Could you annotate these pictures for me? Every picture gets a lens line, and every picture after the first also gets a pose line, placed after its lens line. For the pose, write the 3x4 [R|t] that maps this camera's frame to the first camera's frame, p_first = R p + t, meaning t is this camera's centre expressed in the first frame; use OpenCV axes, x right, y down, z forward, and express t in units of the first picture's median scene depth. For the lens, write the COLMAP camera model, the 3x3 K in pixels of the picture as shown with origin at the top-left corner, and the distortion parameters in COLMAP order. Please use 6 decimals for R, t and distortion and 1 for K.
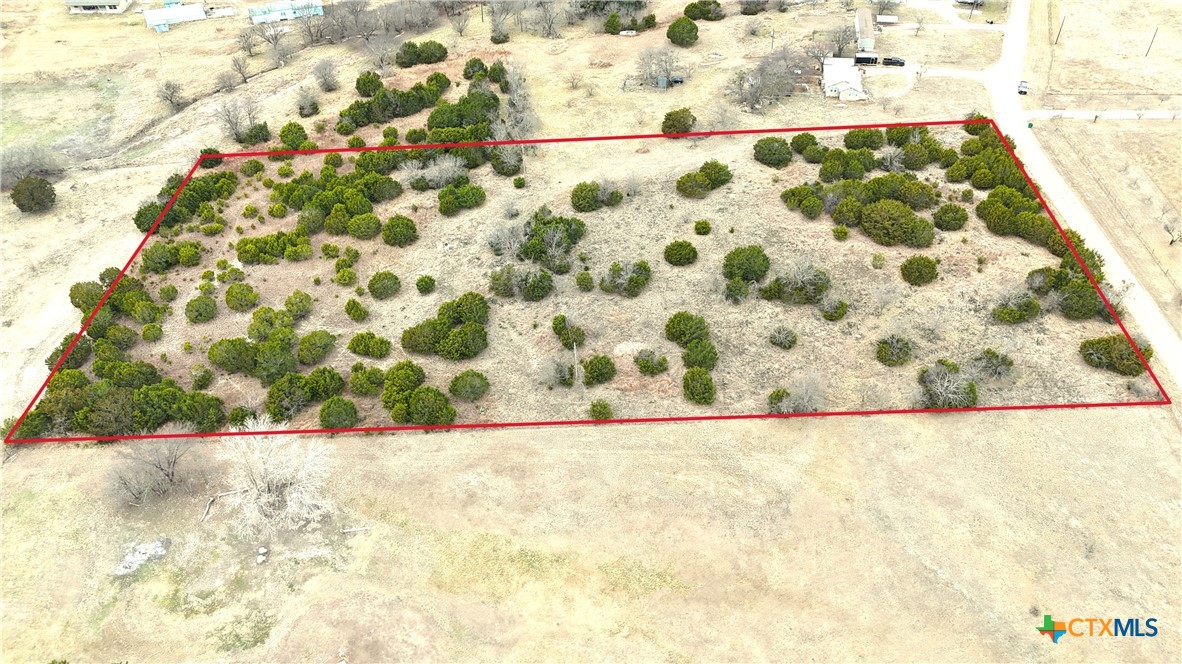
lens RADIAL K [[854.2, 0, 591.0], [0, 854.2, 332.0], [0, 0, 1]] dist [0.057581, -0.001429]
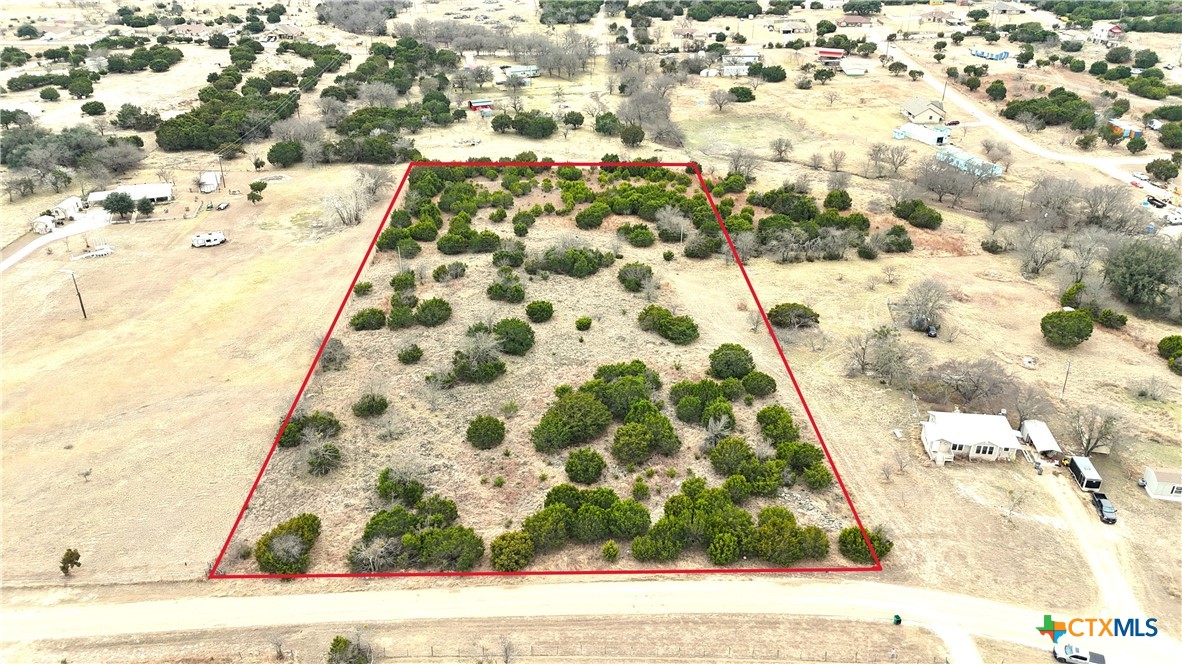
lens RADIAL K [[854.2, 0, 591.0], [0, 854.2, 332.0], [0, 0, 1]] dist [0.057581, -0.001429]
pose [[0.015057, 0.489100, -0.872098, 1.049968], [-0.679978, 0.644469, 0.349699, -0.491520], [0.733078, 0.587742, 0.342281, 0.712719]]
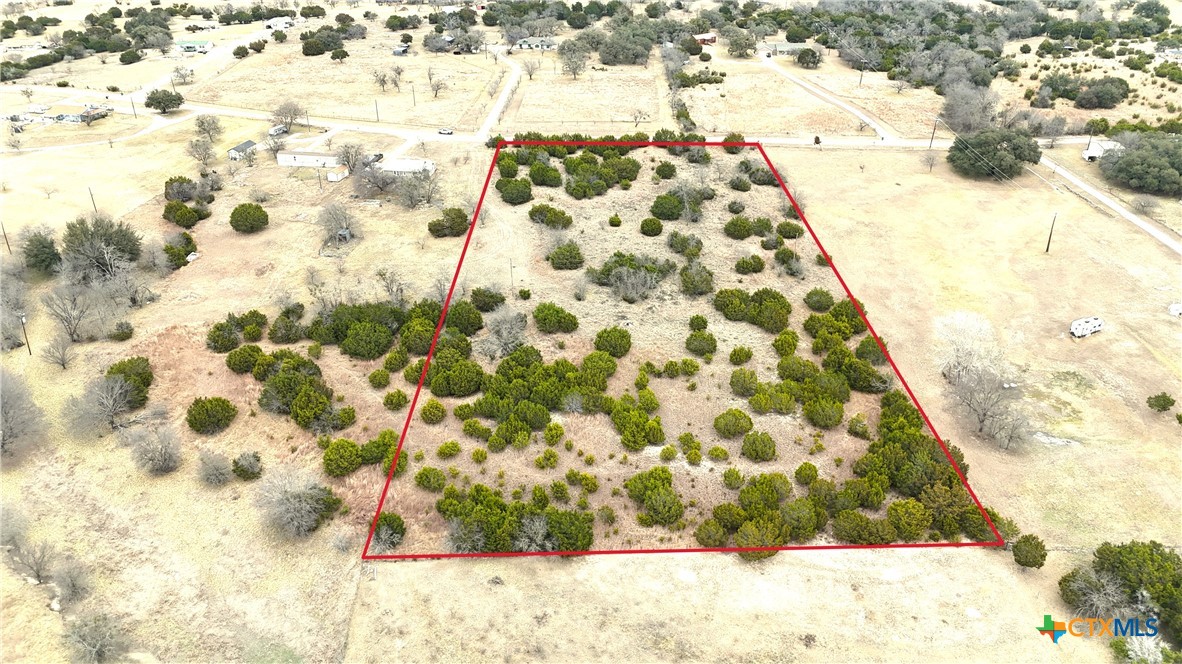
lens RADIAL K [[854.2, 0, 591.0], [0, 854.2, 332.0], [0, 0, 1]] dist [0.057581, -0.001429]
pose [[0.001994, -0.458769, 0.888553, -1.130670], [0.682644, 0.649936, 0.334037, -0.488201], [-0.730749, 0.605899, 0.314472, 0.767839]]
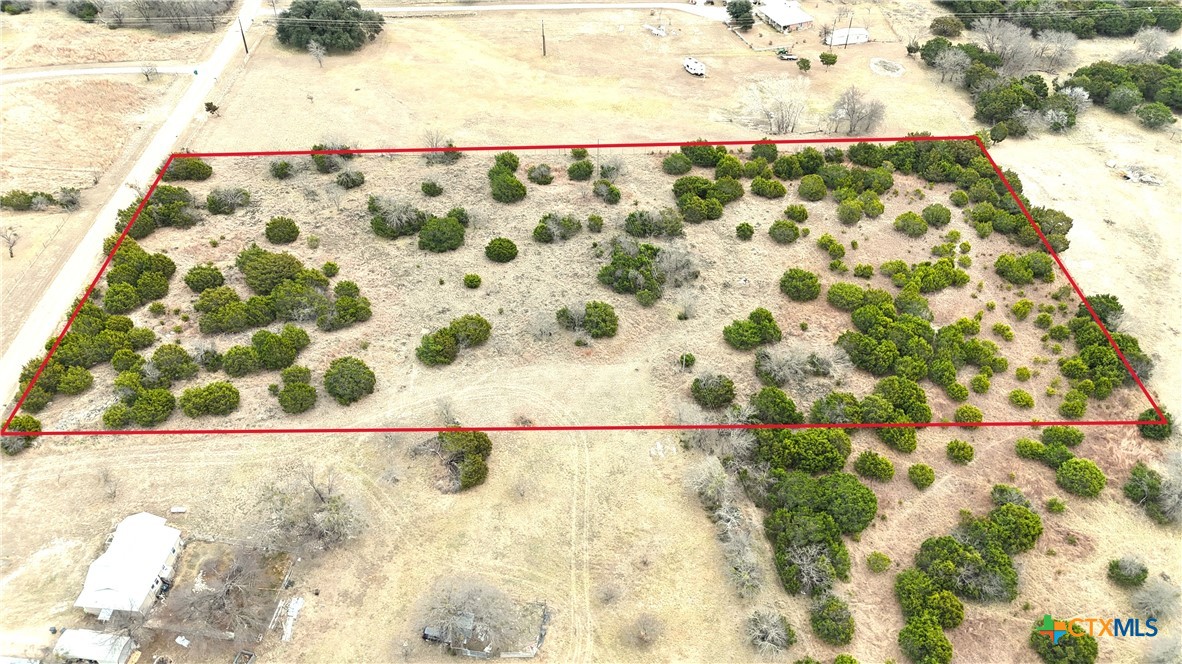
lens RADIAL K [[854.2, 0, 591.0], [0, 854.2, 332.0], [0, 0, 1]] dist [0.057581, -0.001429]
pose [[-0.999377, 0.034562, -0.007215, 0.010621], [-0.004611, 0.074848, 0.997184, -1.103589], [0.035004, 0.996596, -0.074642, 1.191617]]
